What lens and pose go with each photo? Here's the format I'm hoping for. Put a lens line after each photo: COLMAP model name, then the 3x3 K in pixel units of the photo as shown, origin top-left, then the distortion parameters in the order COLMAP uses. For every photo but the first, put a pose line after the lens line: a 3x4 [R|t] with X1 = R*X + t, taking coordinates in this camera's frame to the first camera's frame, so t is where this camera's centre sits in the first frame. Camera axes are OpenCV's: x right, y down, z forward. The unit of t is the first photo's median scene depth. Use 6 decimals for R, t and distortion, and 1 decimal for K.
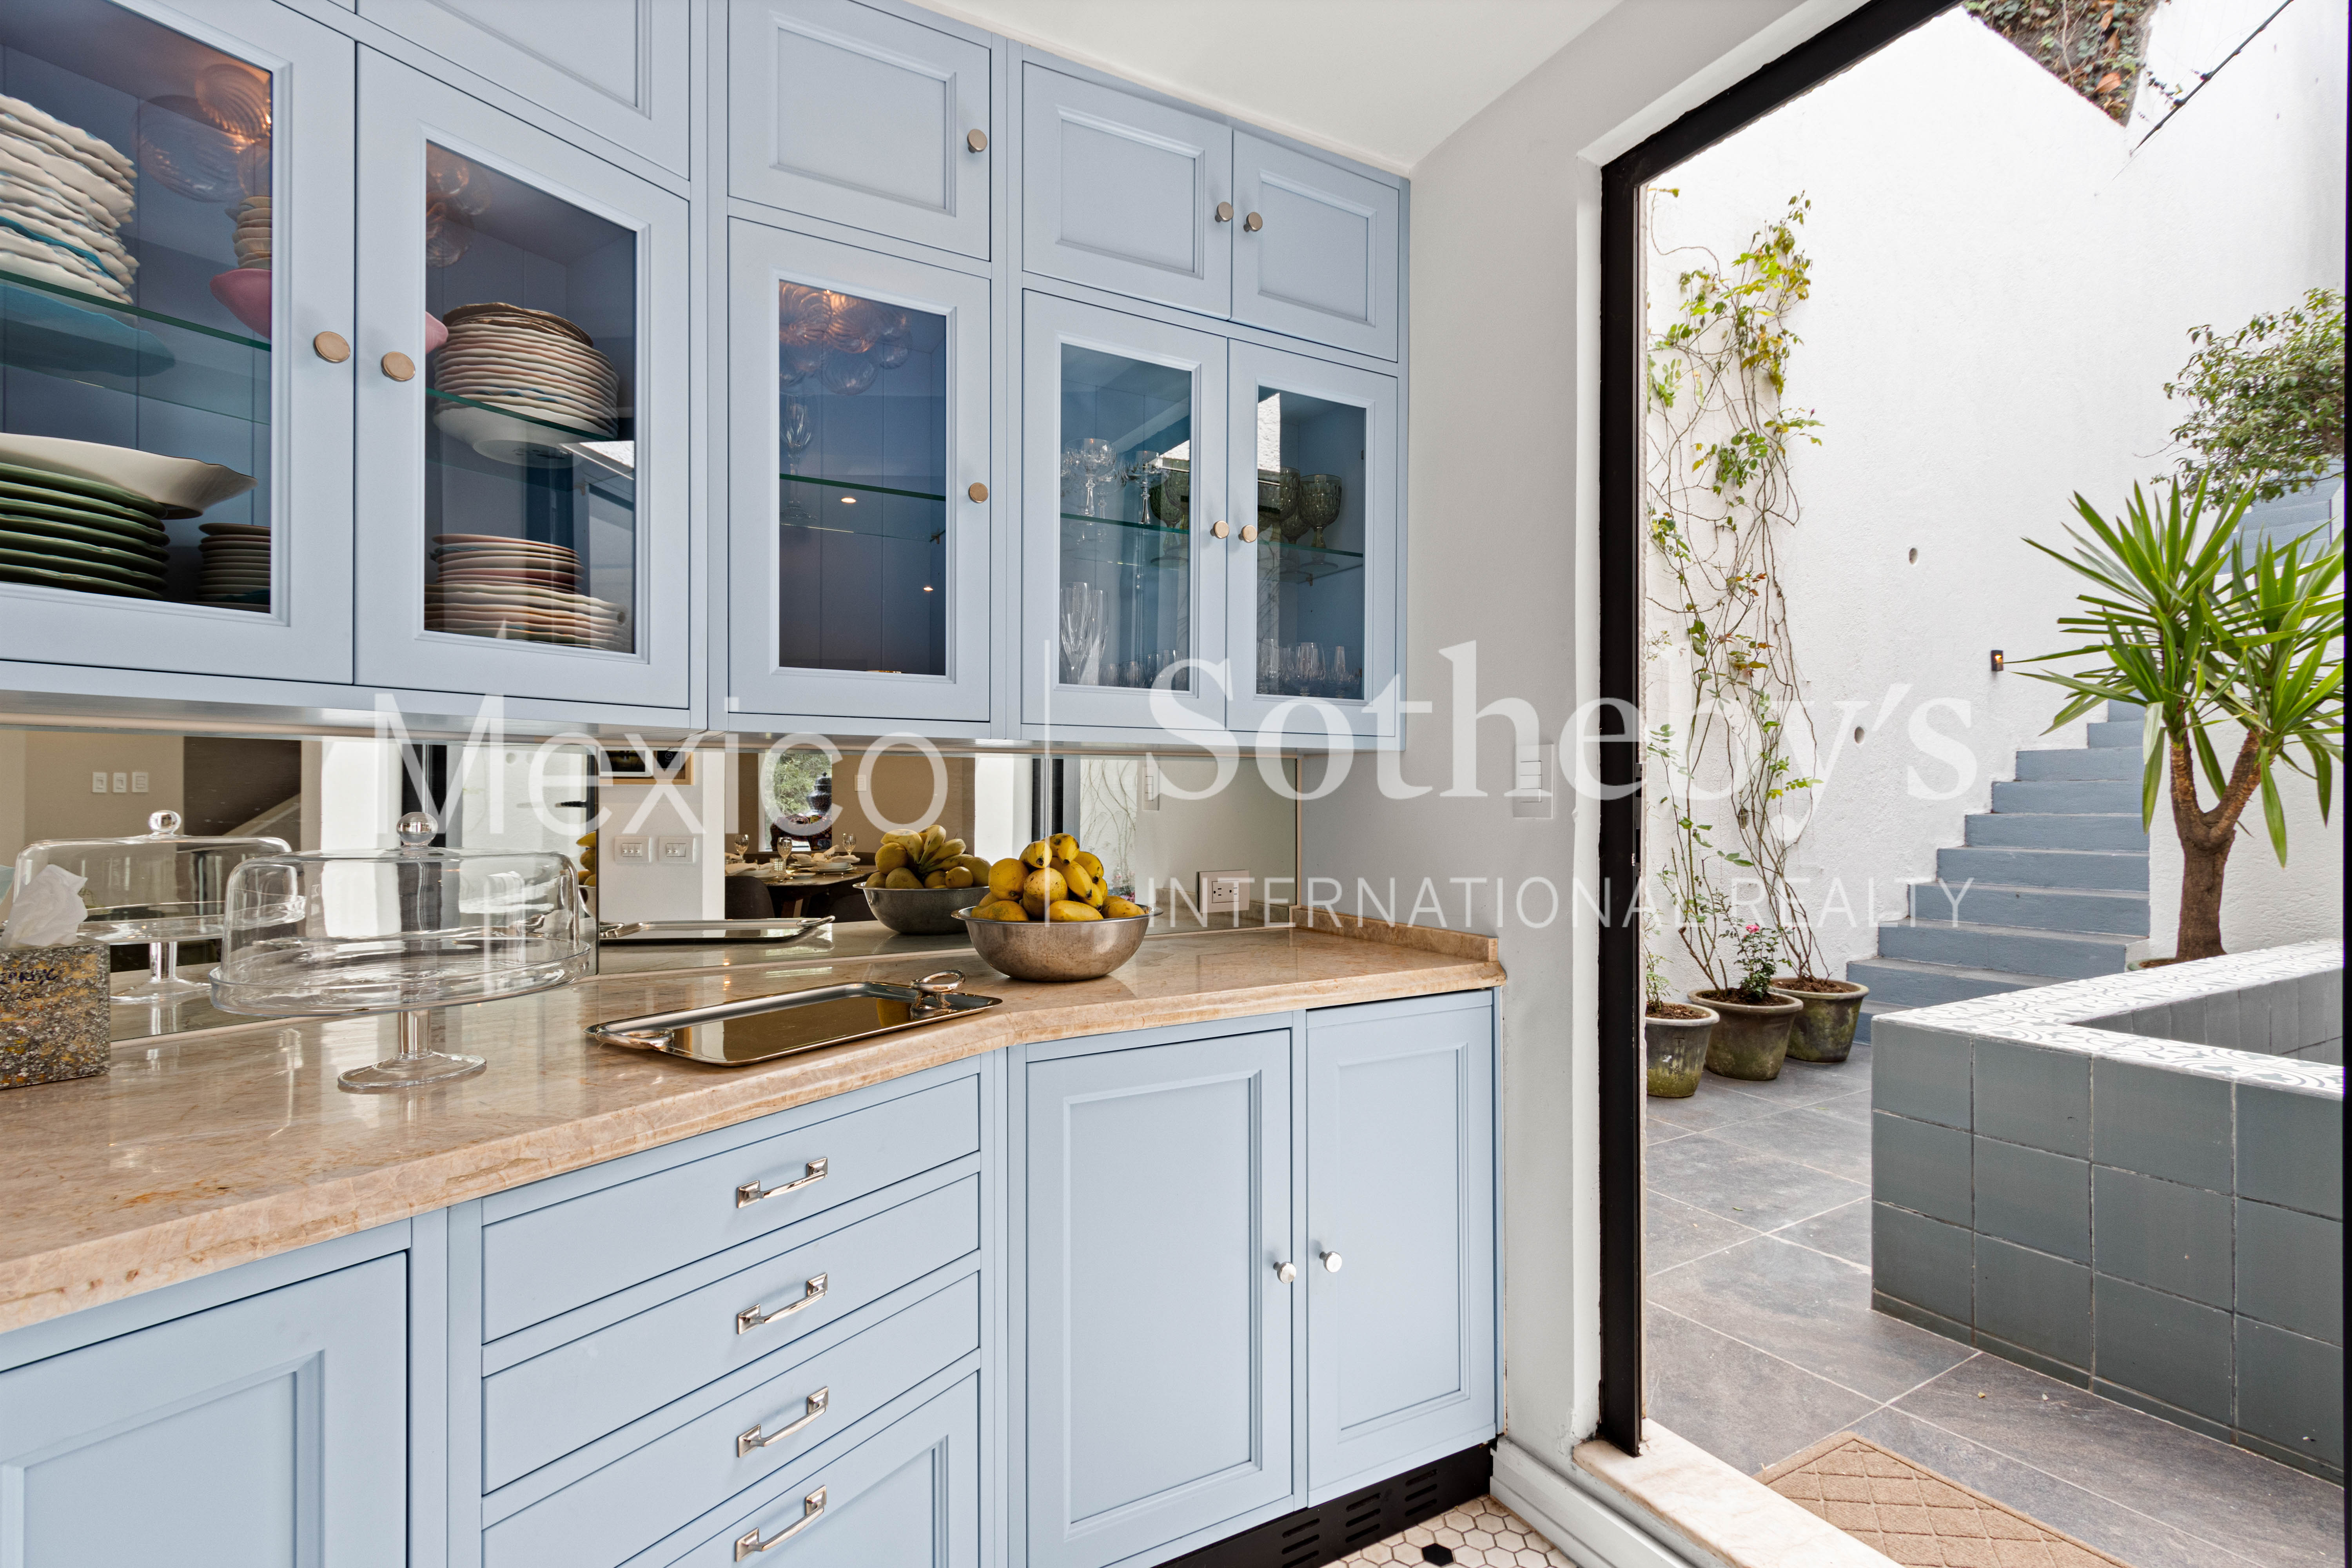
lens RADIAL K [[1076.4, 0, 1203.9], [0, 1076.4, 789.3], [0, 0, 1]] dist [0.000456, 0.000051]
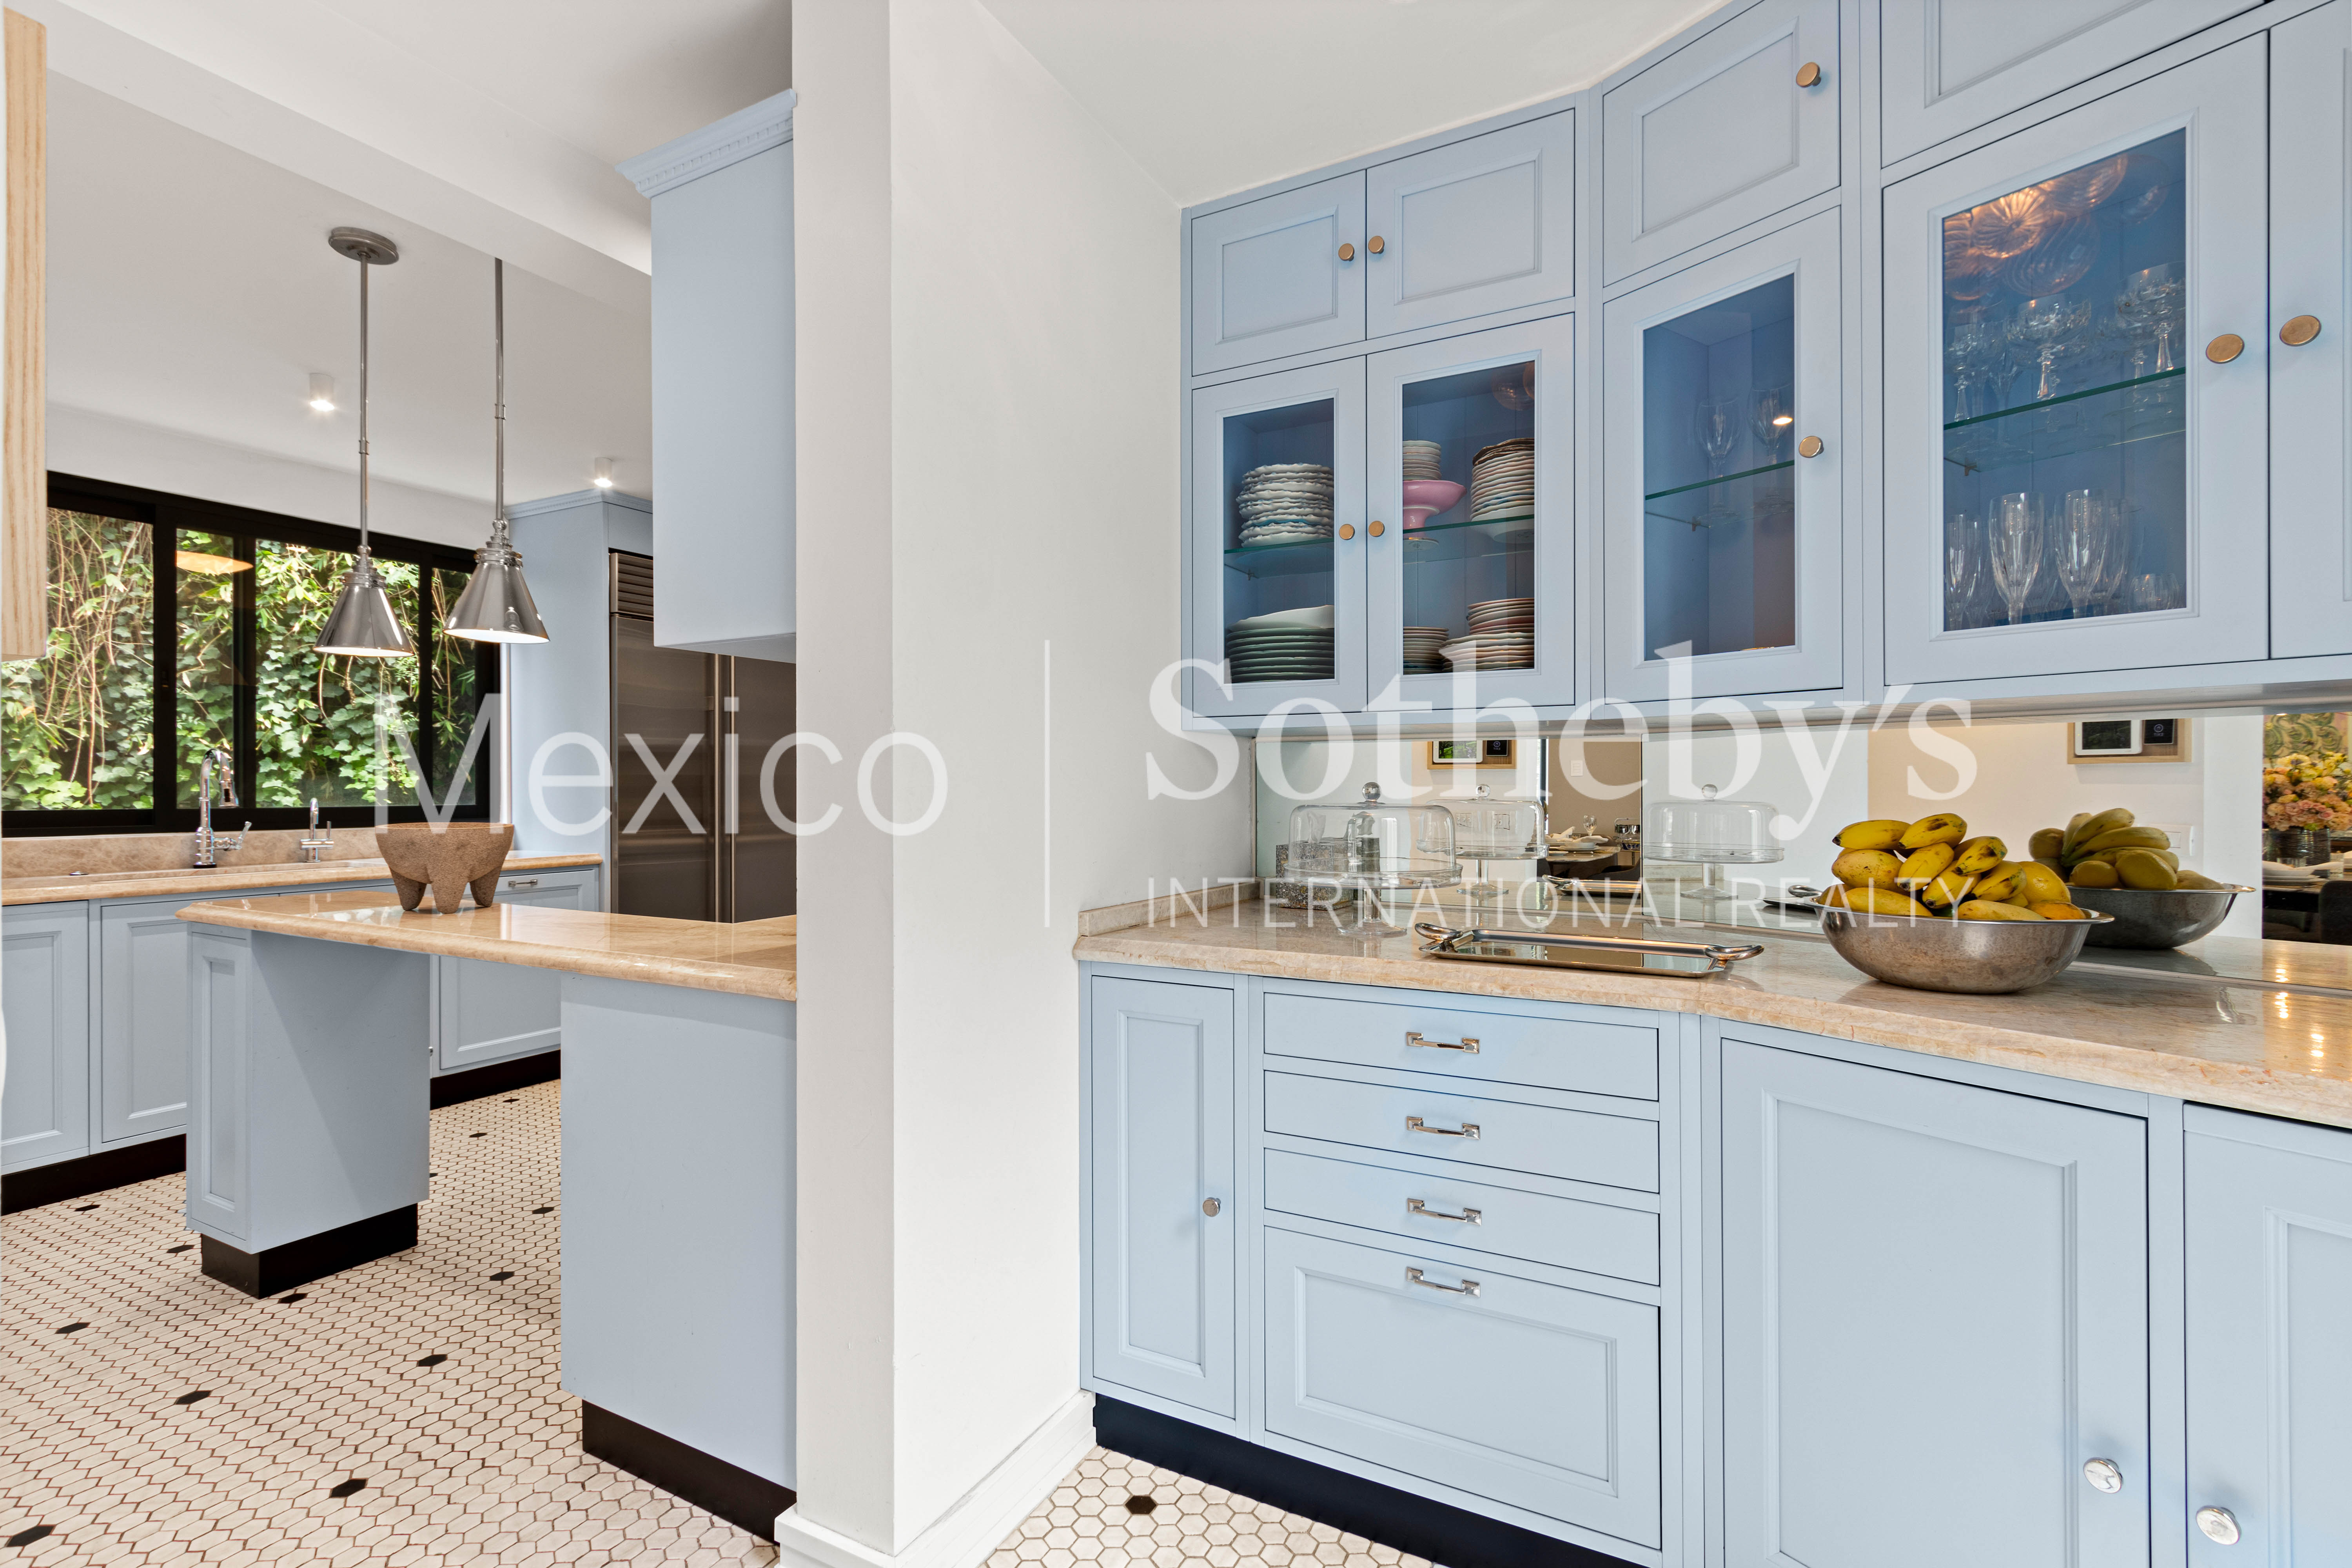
lens RADIAL K [[1052.0, 0, 1182.7], [0, 1052.0, 787.4], [0, 0, 1]] dist [-0.001504, 0.000352]
pose [[0.101974, 0.002344, -0.994784, 0.710014], [0.009542, 0.999949, 0.003334, 0.015670], [0.994741, -0.009832, 0.101946, 0.389049]]
